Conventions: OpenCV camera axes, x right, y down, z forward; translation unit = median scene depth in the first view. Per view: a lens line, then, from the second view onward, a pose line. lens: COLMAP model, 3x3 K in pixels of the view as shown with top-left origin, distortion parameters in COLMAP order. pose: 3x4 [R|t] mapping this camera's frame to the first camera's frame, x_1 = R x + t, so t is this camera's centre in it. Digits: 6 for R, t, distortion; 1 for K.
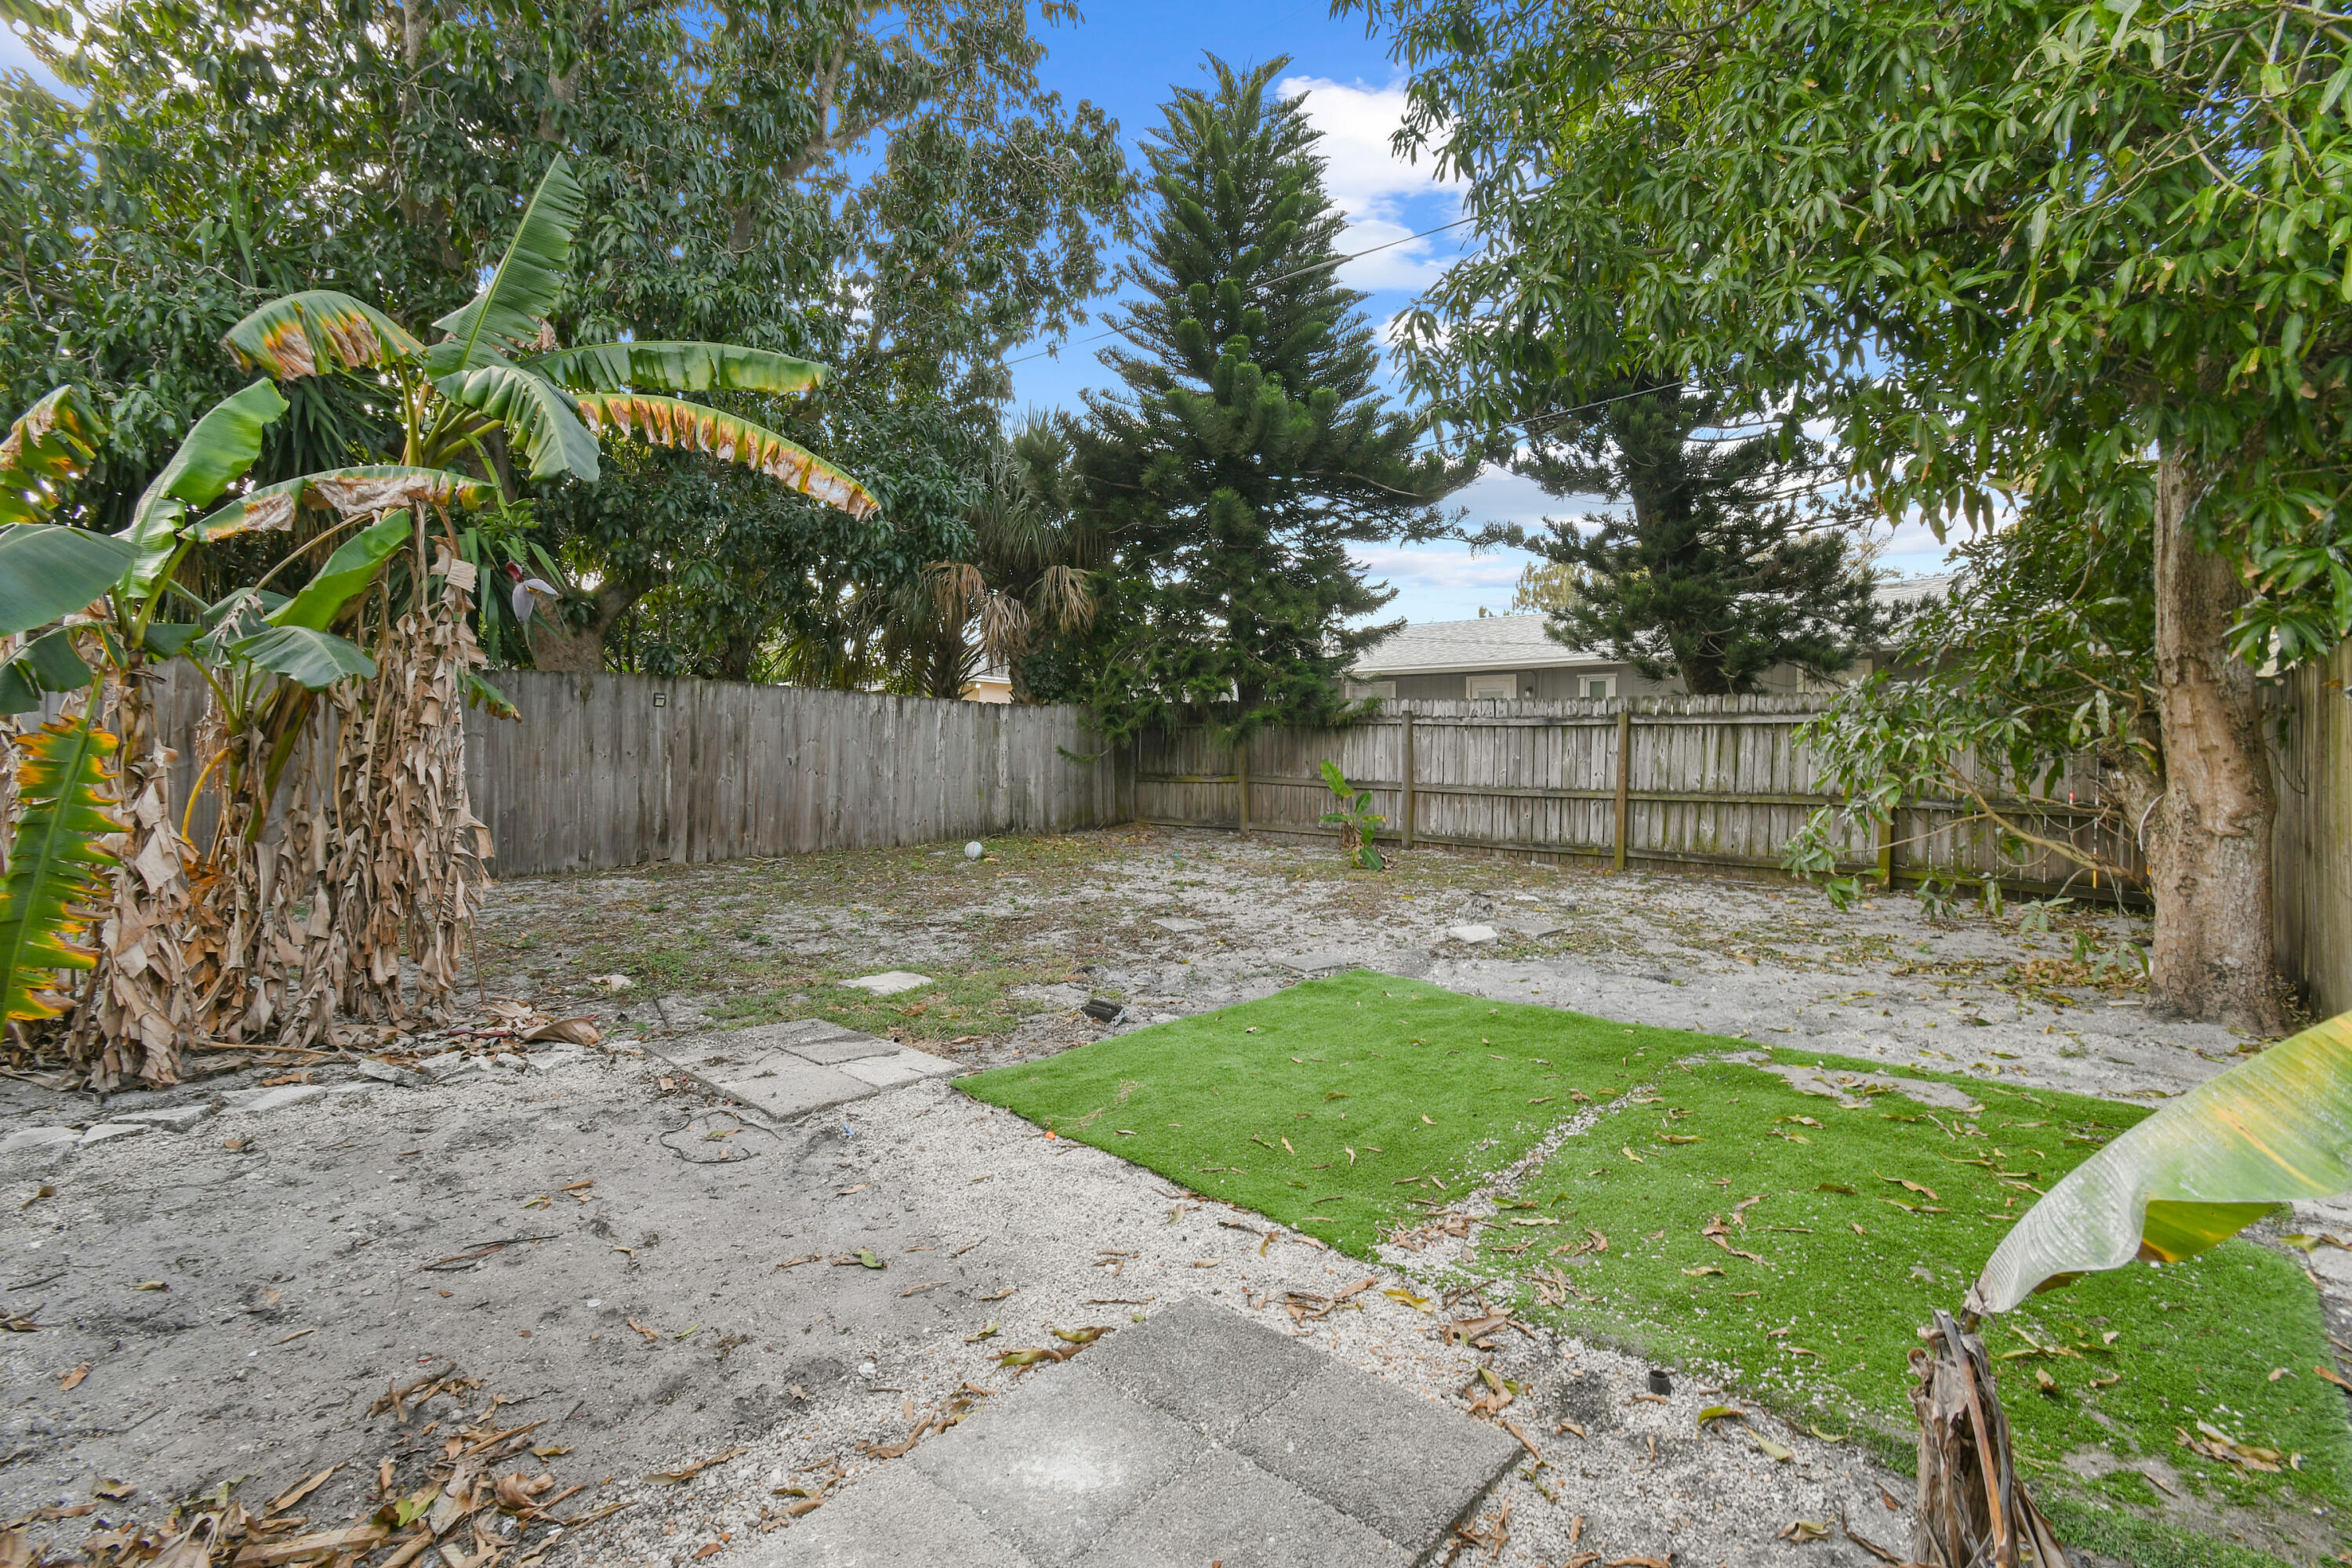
lens RADIAL K [[1051.0, 0, 1176.6], [0, 1051.0, 778.3], [0, 0, 1]] dist [-0.001211, -0.000100]
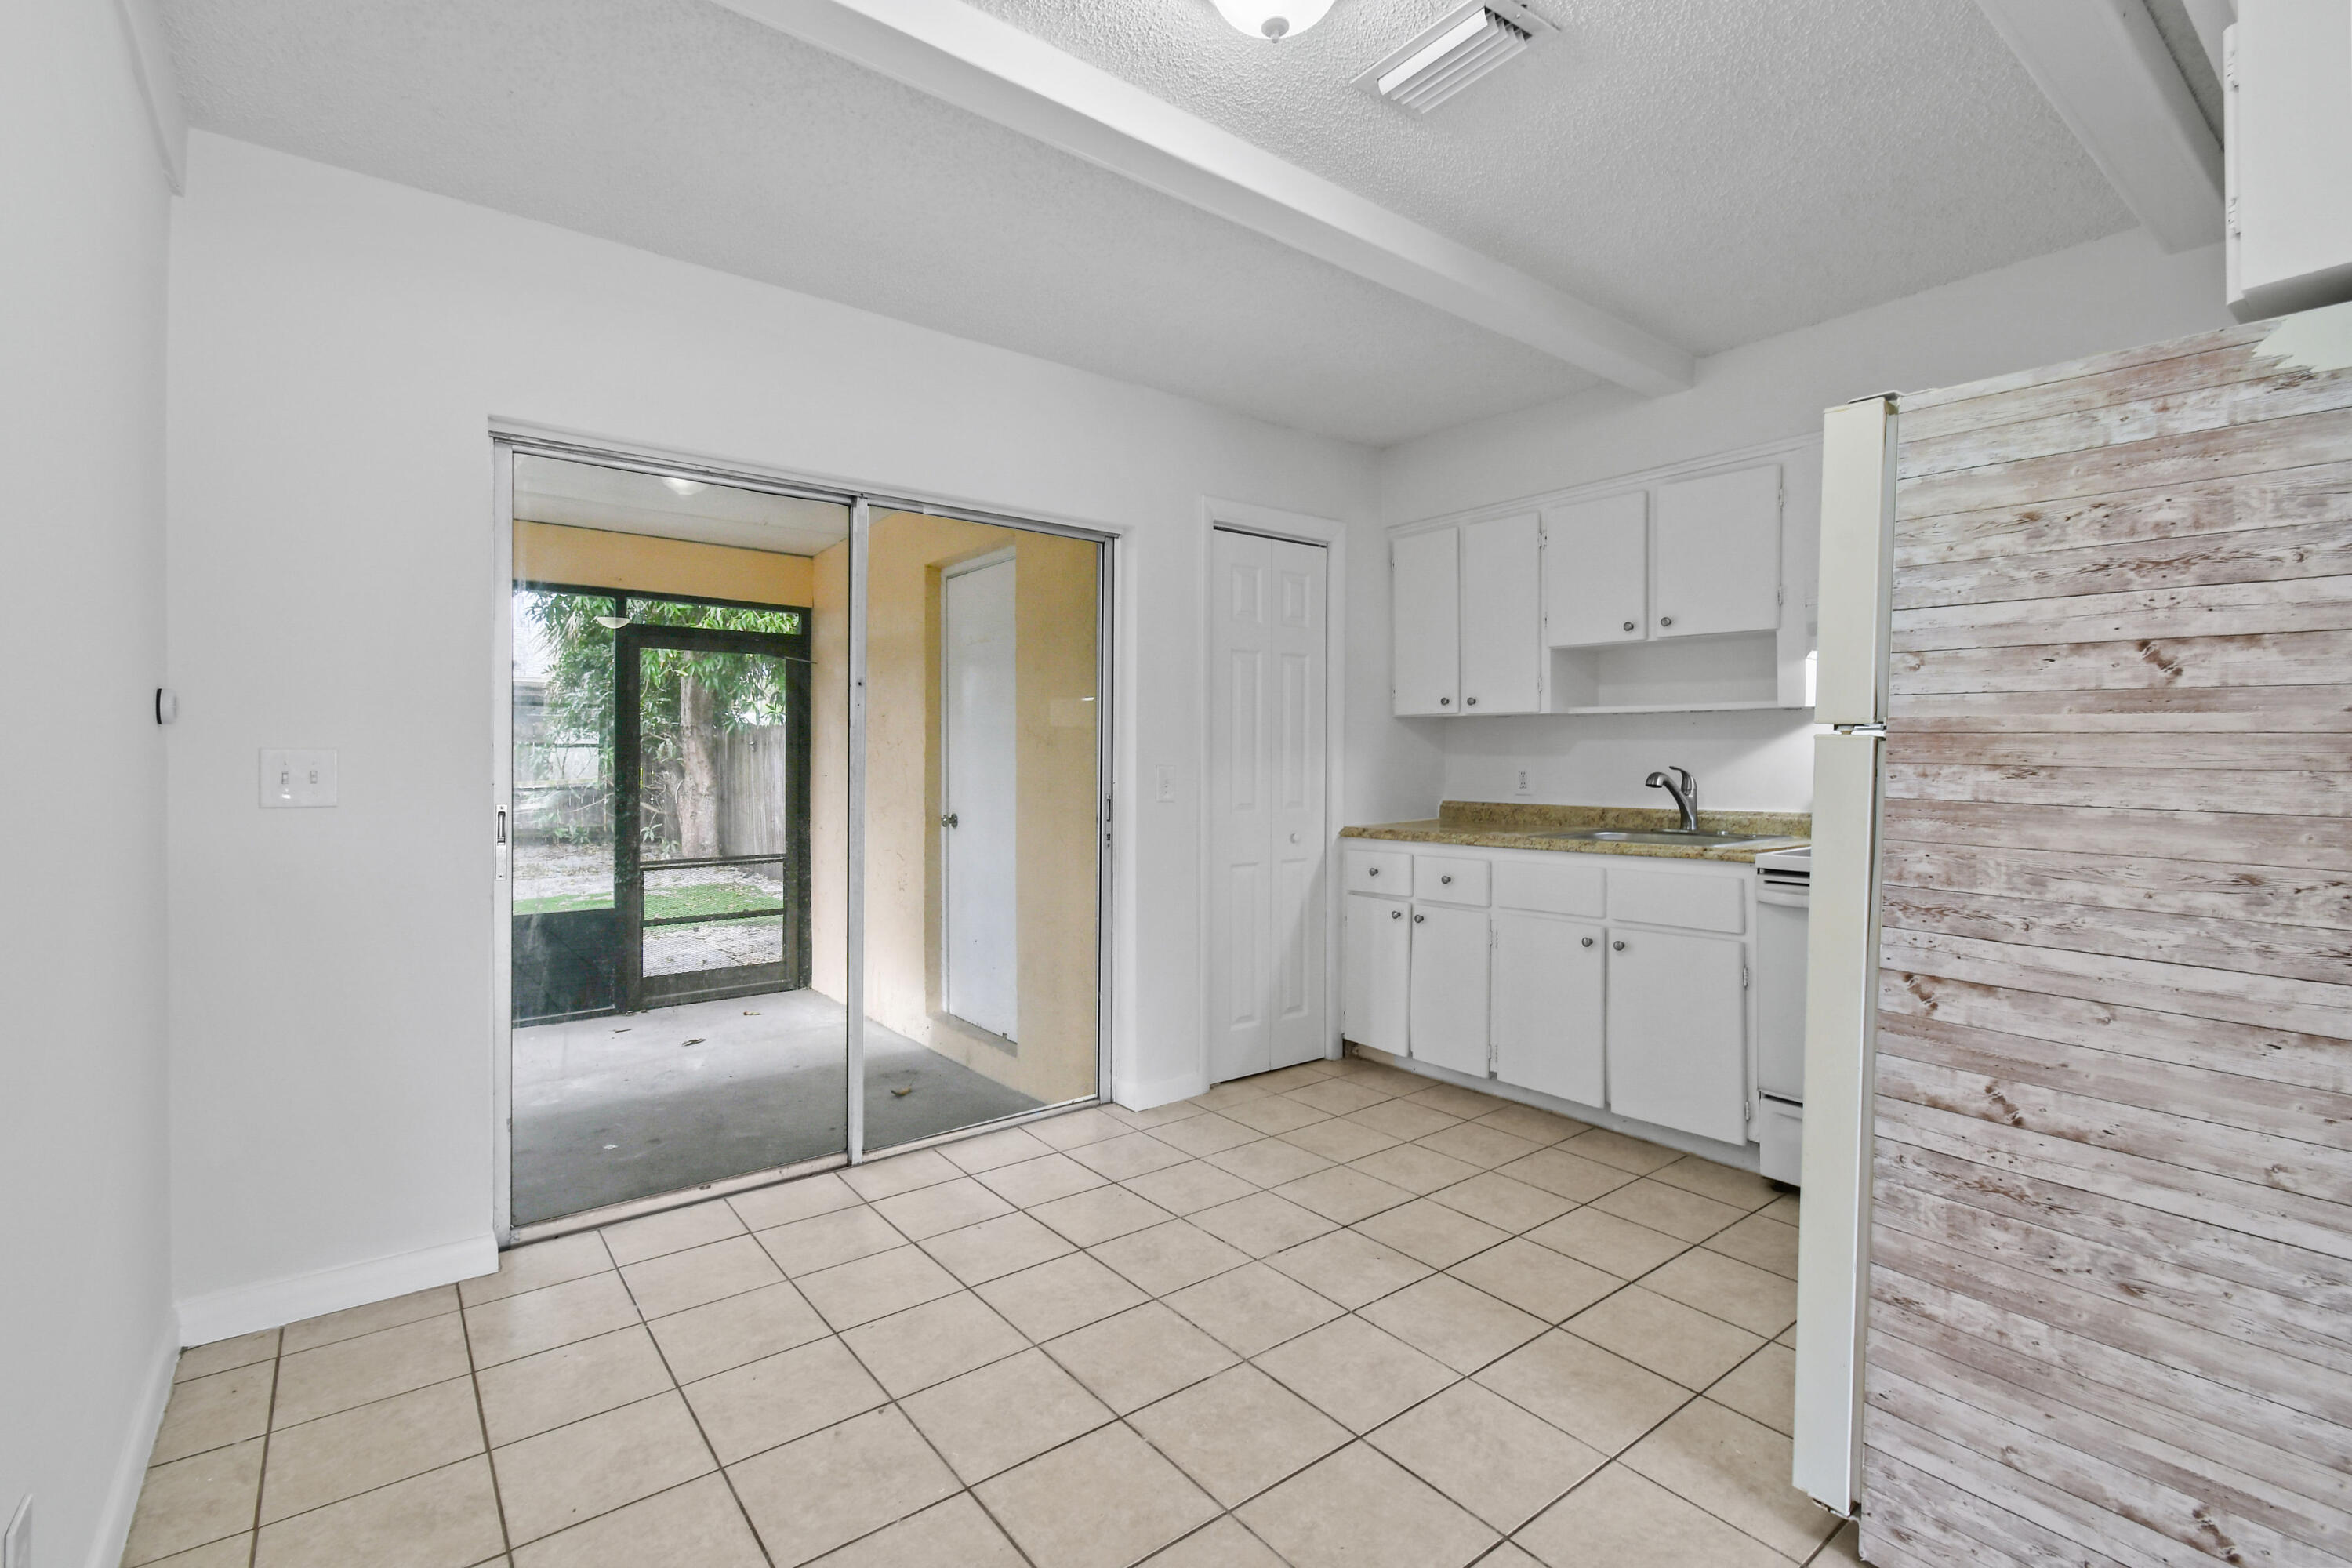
lens RADIAL K [[1051.0, 0, 1176.2], [0, 1051.0, 773.8], [0, 0, 1]] dist [-0.001211, -0.000100]
pose [[0.288462, -0.008322, 0.957455, -1.149648], [0.006496, 0.999956, 0.006734, -0.008715], [-0.957469, 0.004277, 0.288504, -0.866370]]
